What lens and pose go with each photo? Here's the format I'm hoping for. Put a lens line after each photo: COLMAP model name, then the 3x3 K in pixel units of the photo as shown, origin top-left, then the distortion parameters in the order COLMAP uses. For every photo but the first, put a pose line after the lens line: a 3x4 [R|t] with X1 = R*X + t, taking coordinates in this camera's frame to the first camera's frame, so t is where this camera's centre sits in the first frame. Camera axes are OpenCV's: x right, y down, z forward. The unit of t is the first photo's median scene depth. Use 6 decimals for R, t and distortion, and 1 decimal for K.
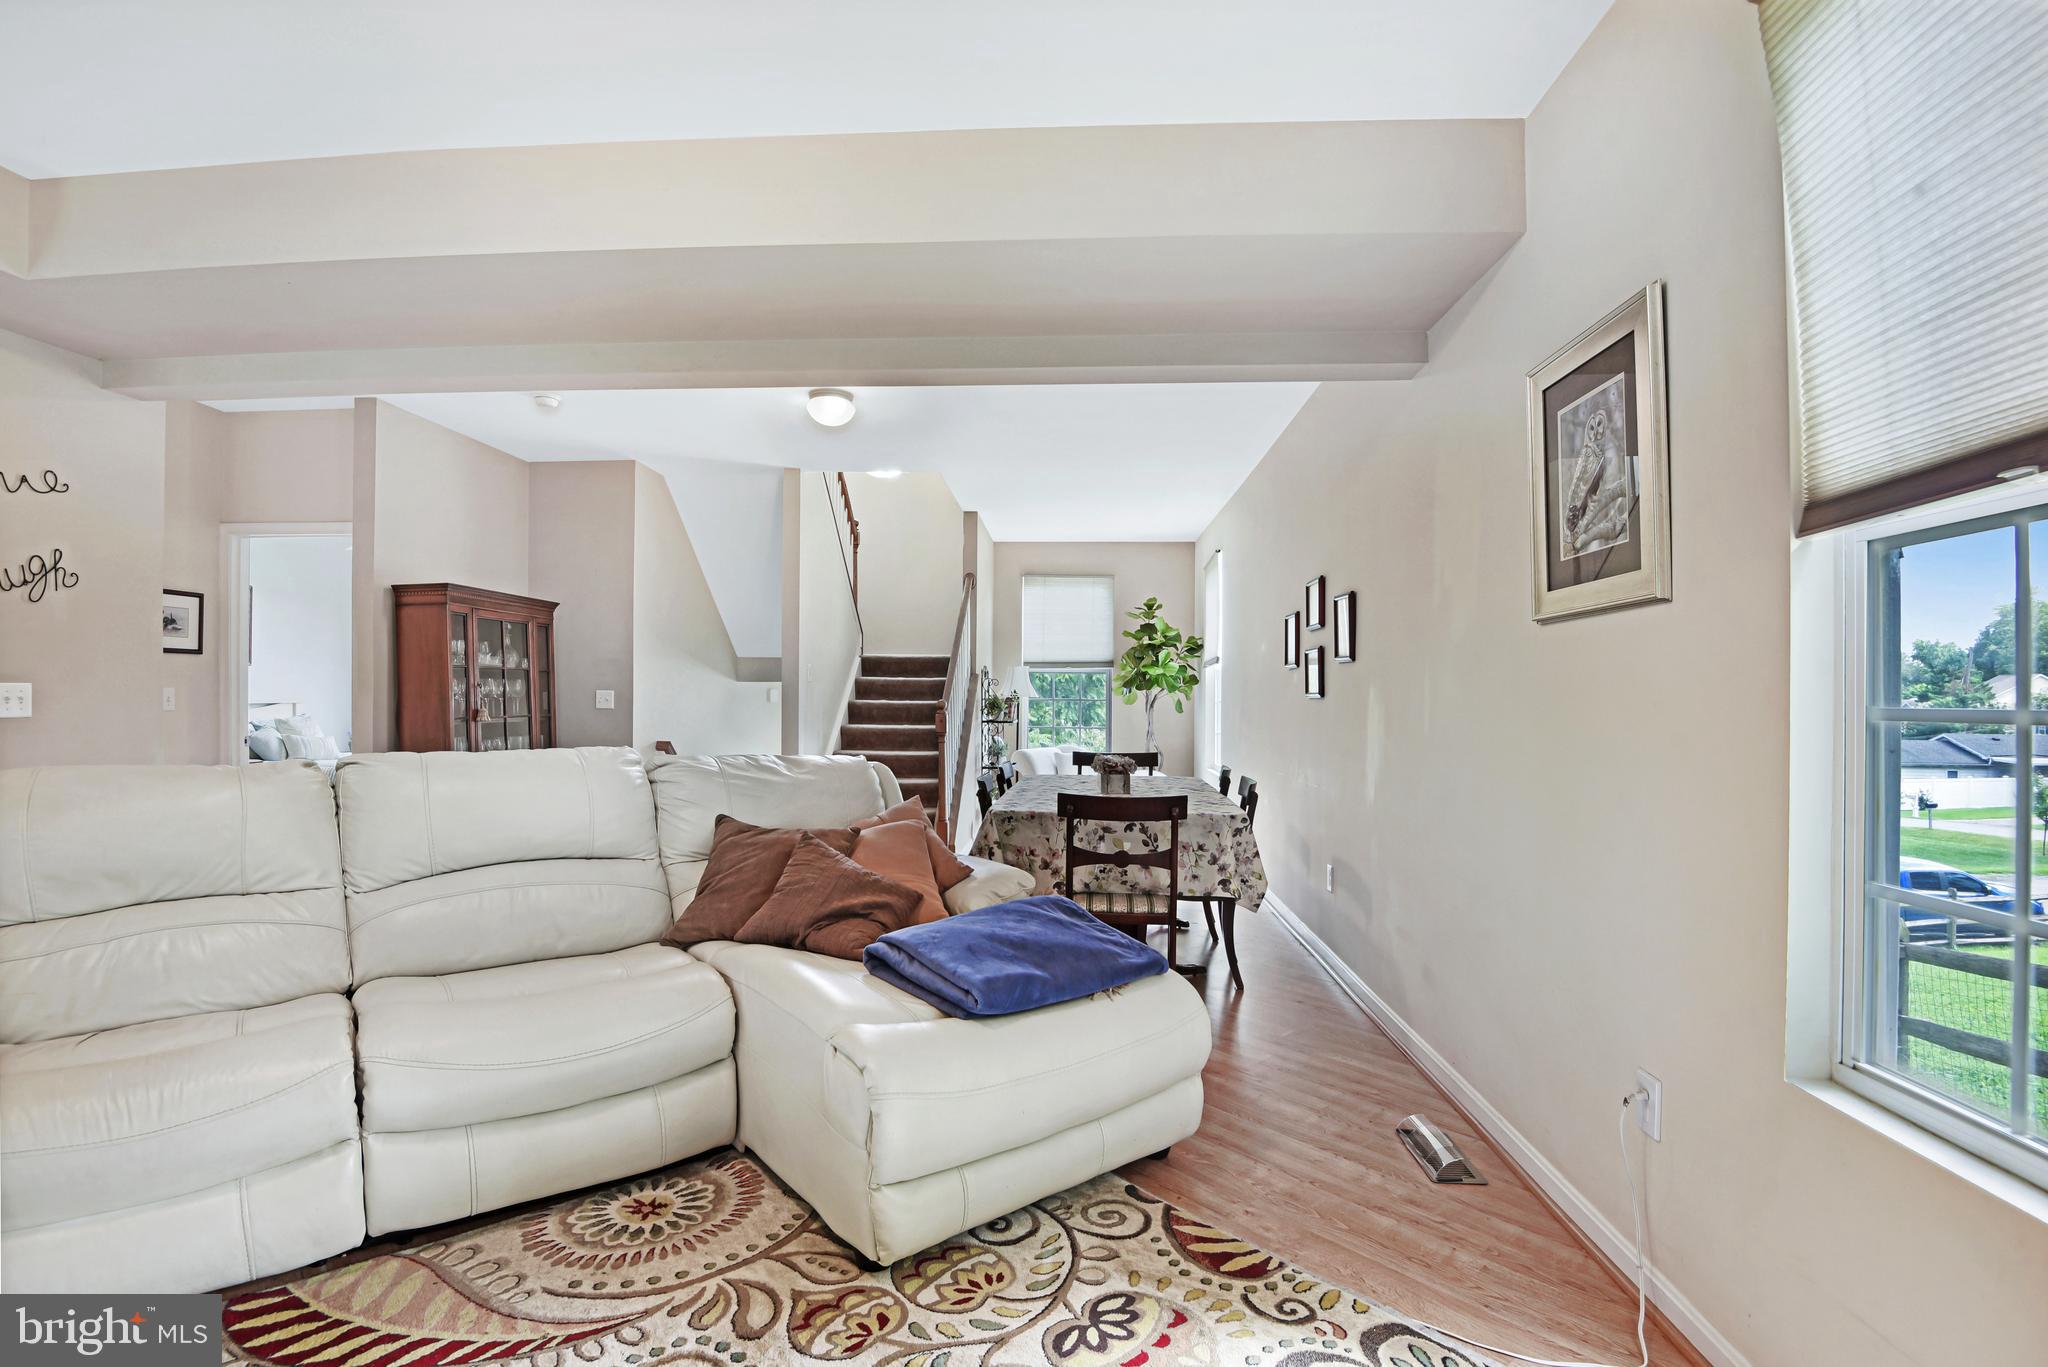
lens RADIAL K [[977.2, 0, 1024.8], [0, 977.2, 695.0], [0, 0, 1]] dist [-0.000219, -0.000032]
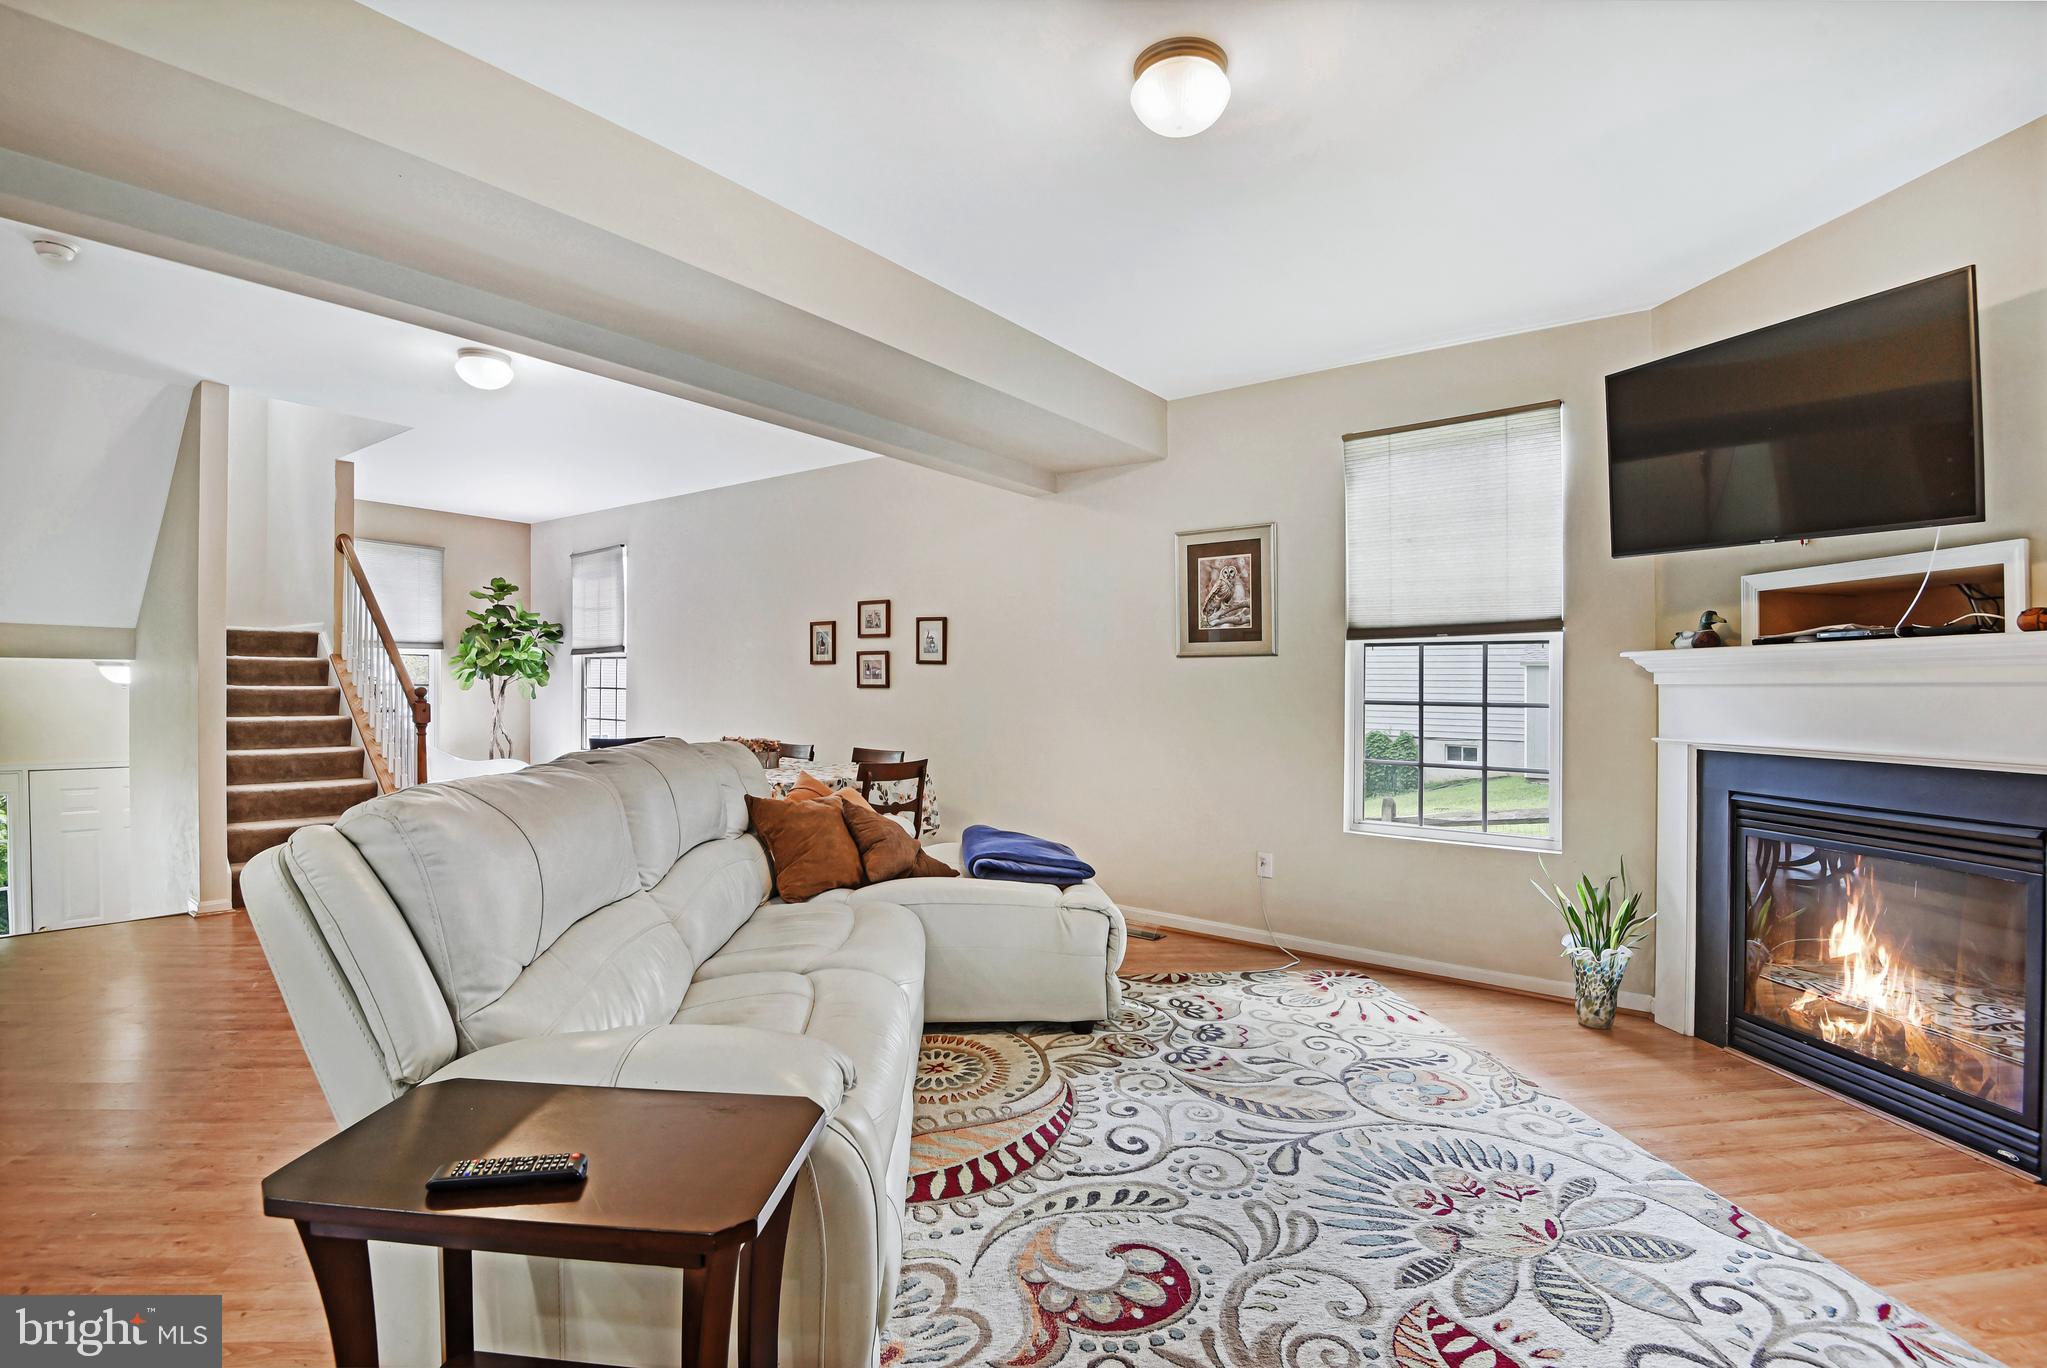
lens RADIAL K [[976.7, 0, 1028.3], [0, 976.7, 686.5], [0, 0, 1]] dist [-0.000219, -0.000032]
pose [[0.543747, 0.004987, 0.839234, -1.133476], [-0.013972, 0.999898, 0.003112, -0.011147], [-0.839133, -0.013418, 0.543761, 0.122317]]
